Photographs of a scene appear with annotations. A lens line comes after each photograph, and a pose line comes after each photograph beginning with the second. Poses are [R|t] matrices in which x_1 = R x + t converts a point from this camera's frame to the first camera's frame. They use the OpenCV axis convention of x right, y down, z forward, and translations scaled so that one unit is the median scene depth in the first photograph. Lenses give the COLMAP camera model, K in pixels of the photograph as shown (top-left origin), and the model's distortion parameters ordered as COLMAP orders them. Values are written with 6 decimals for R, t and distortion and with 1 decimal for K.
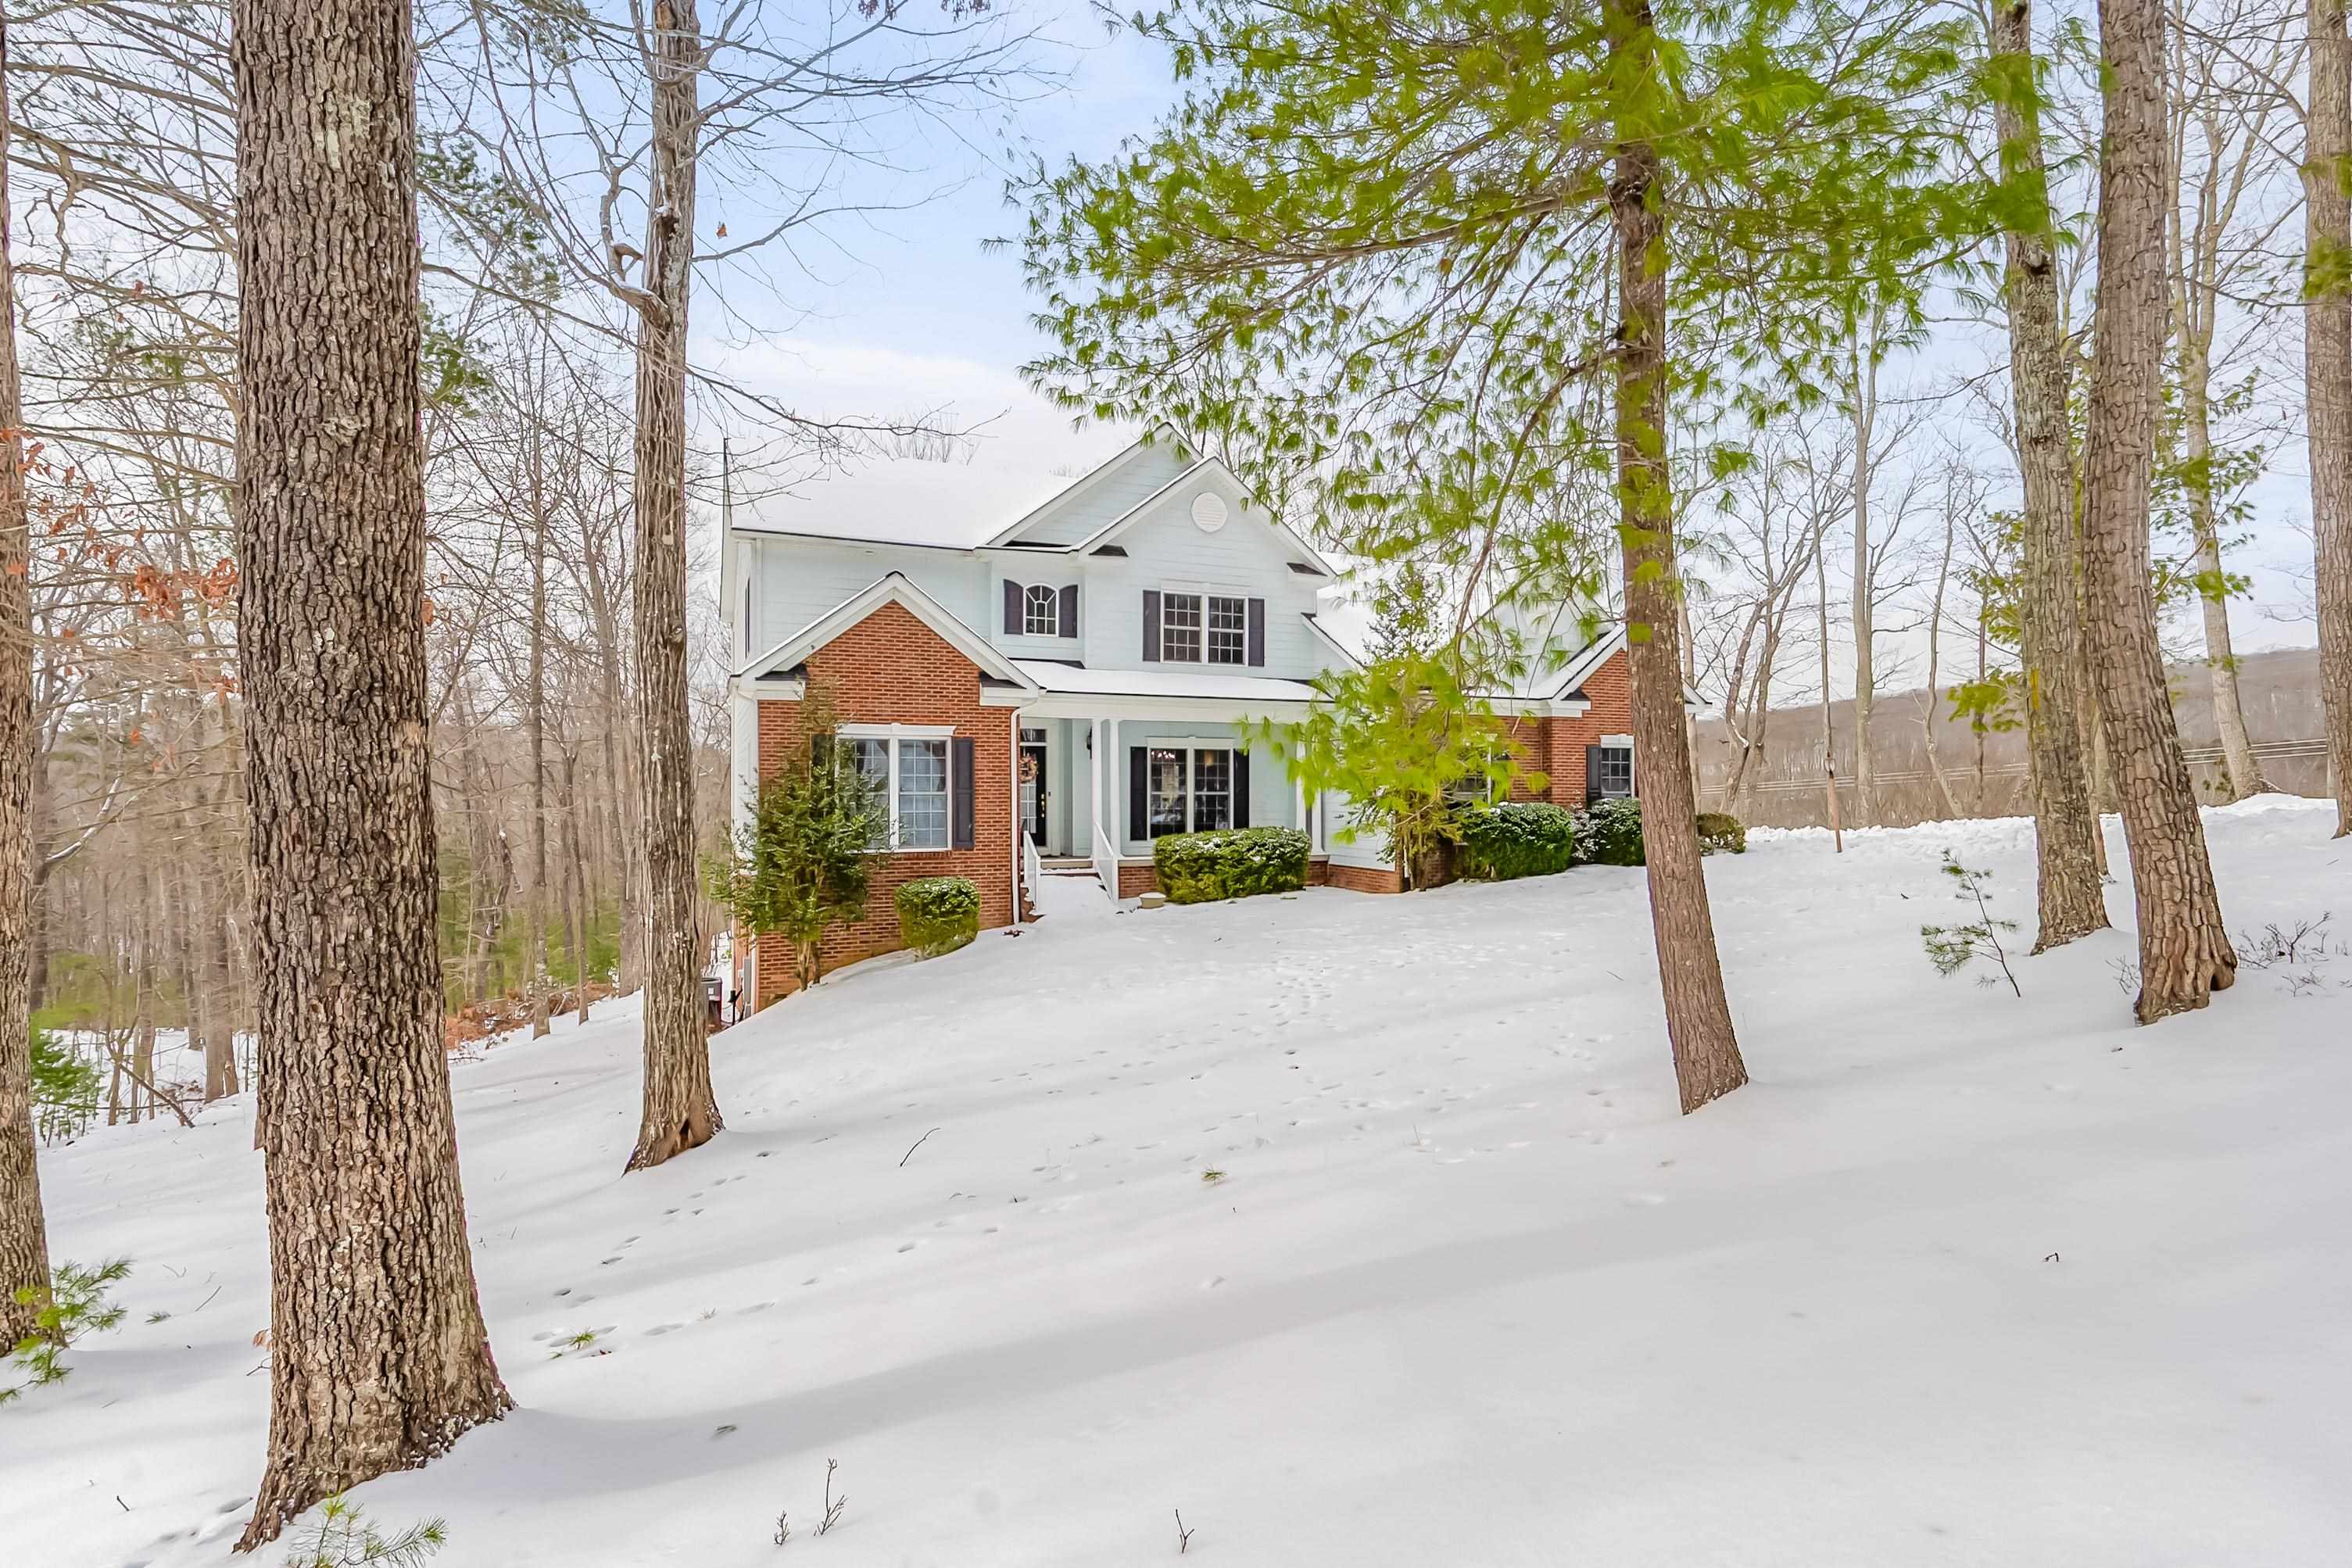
lens RADIAL K [[1102.1, 0, 1165.4], [0, 1102.1, 790.9], [0, 0, 1]] dist [-0.019172, -0.001144]
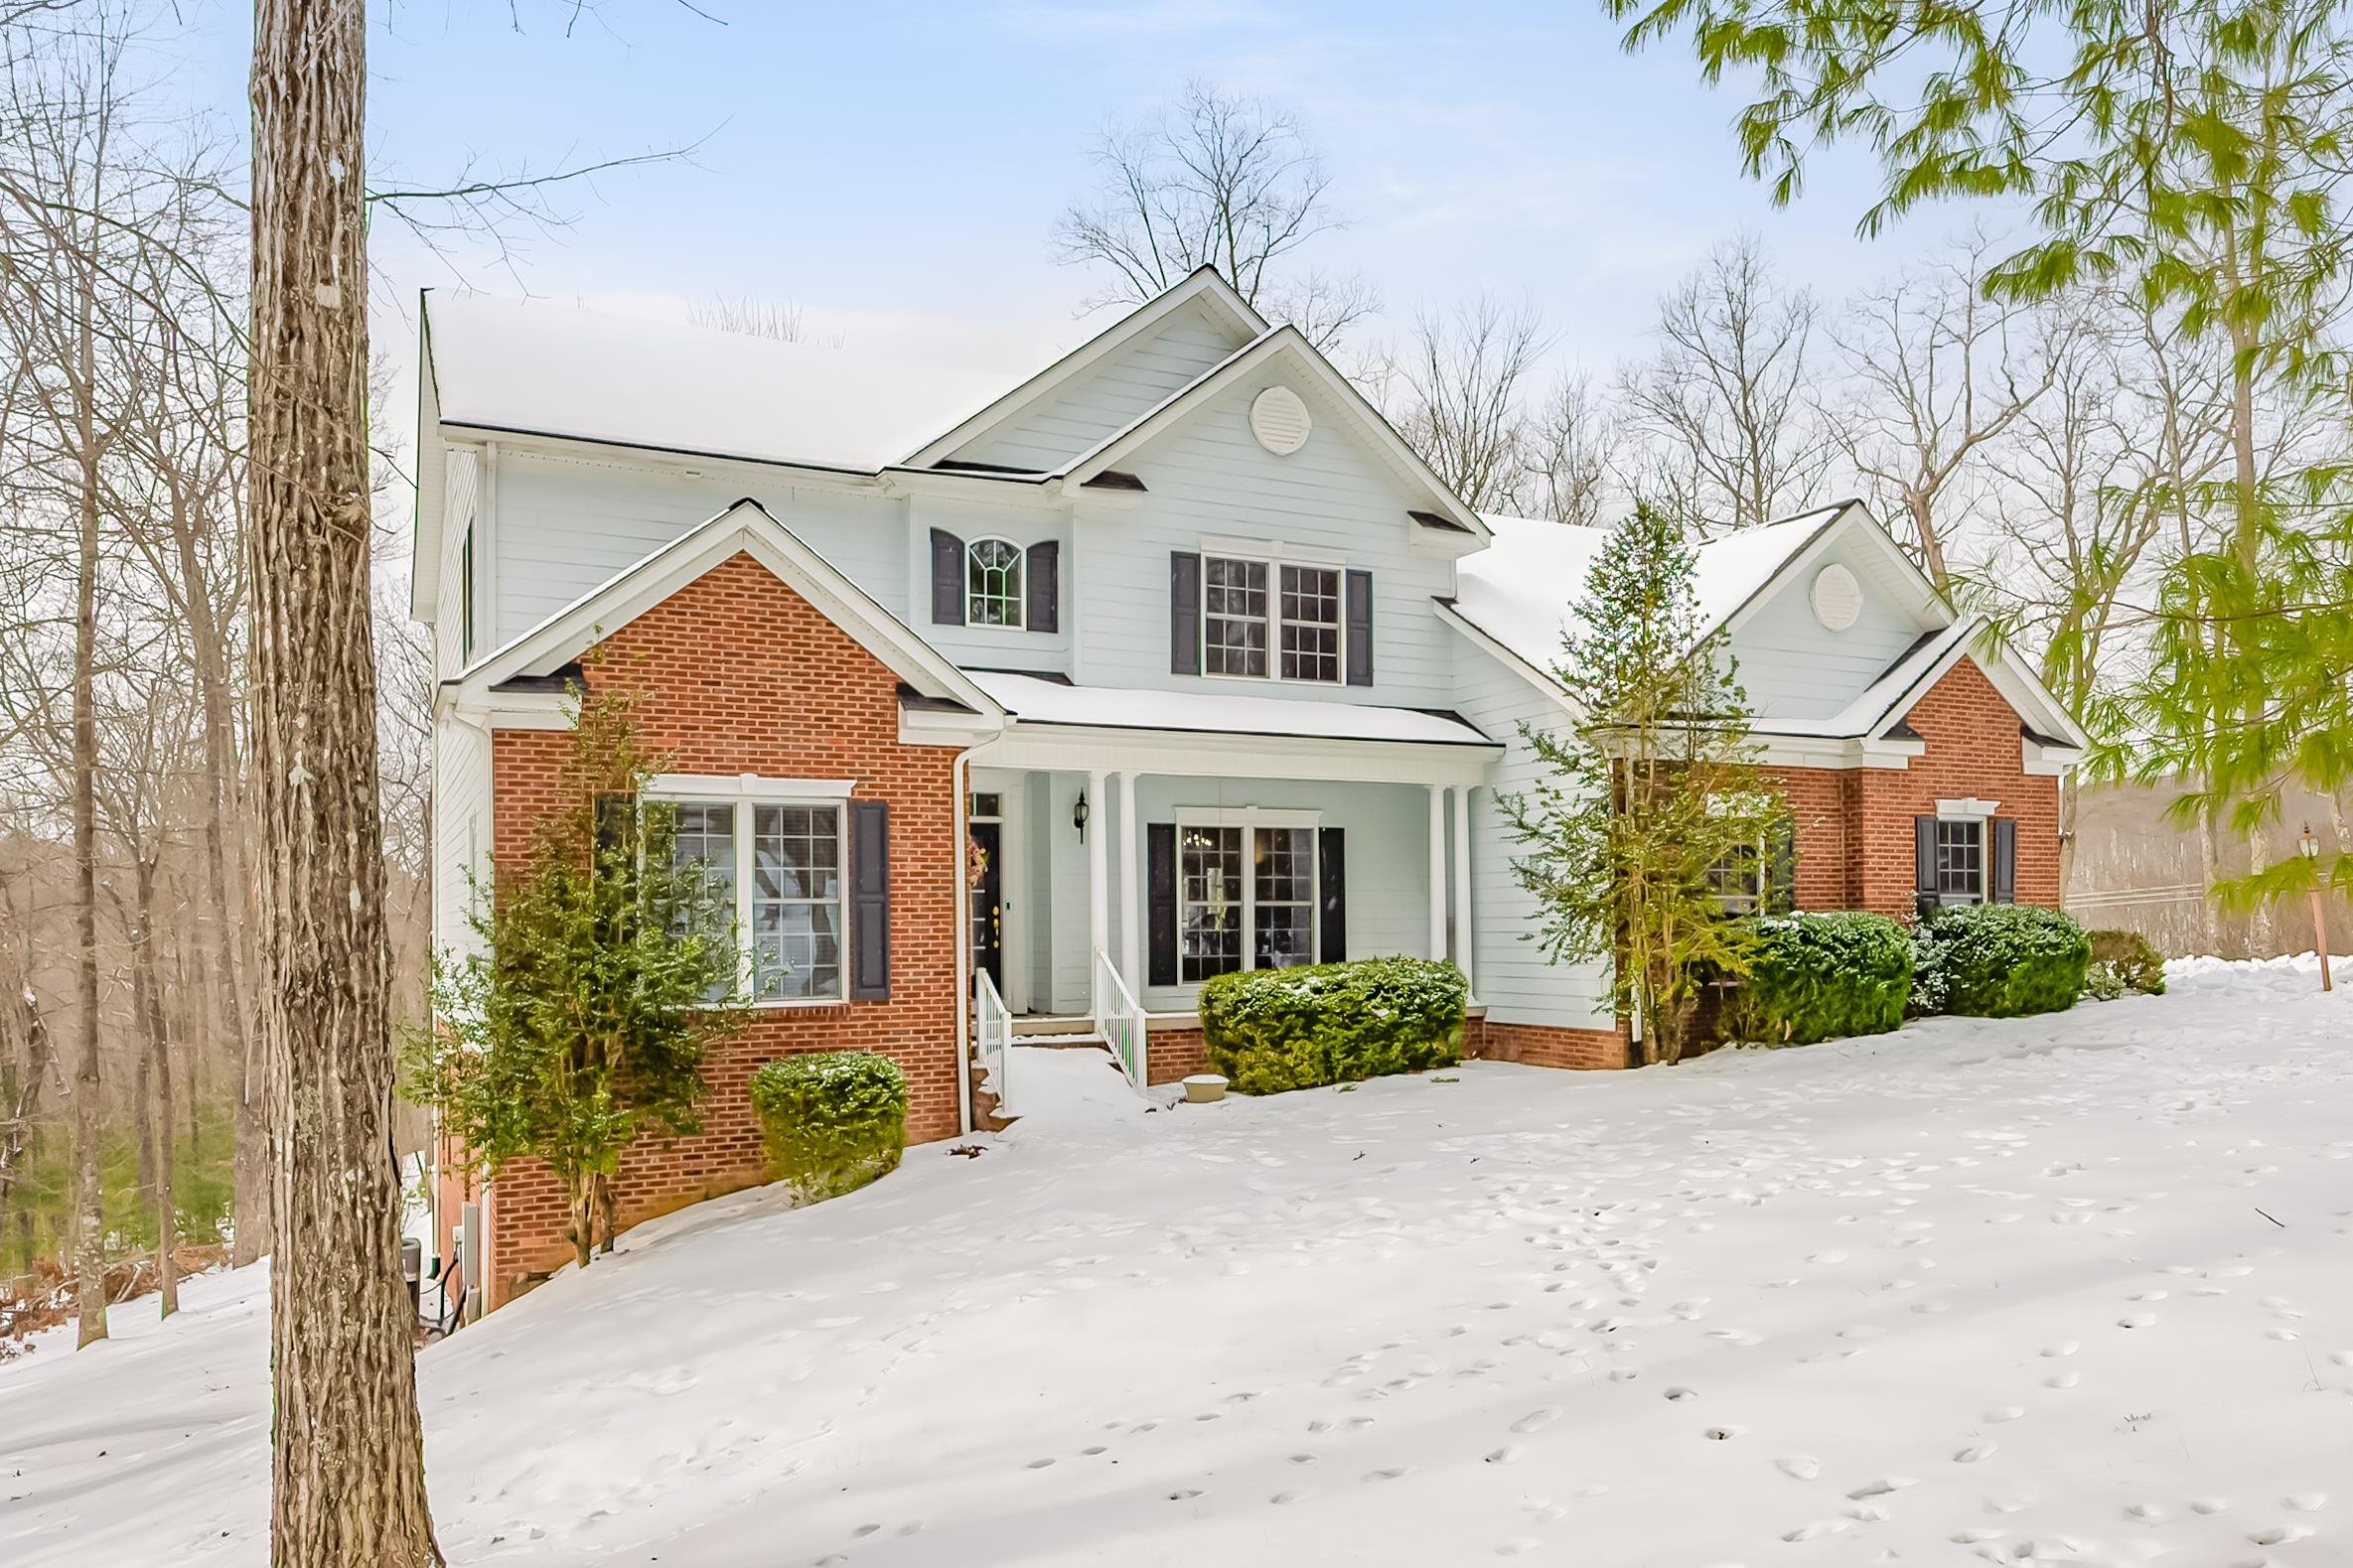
lens RADIAL K [[1663.4, 0, 1211.0], [0, 1663.4, 901.7], [0, 0, 1]] dist [-0.012840, -0.001885]
pose [[0.997517, -0.007944, 0.069983, -0.065393], [0.008964, 0.999858, -0.014272, 0.015017], [-0.069860, 0.014864, 0.997446, 0.139173]]
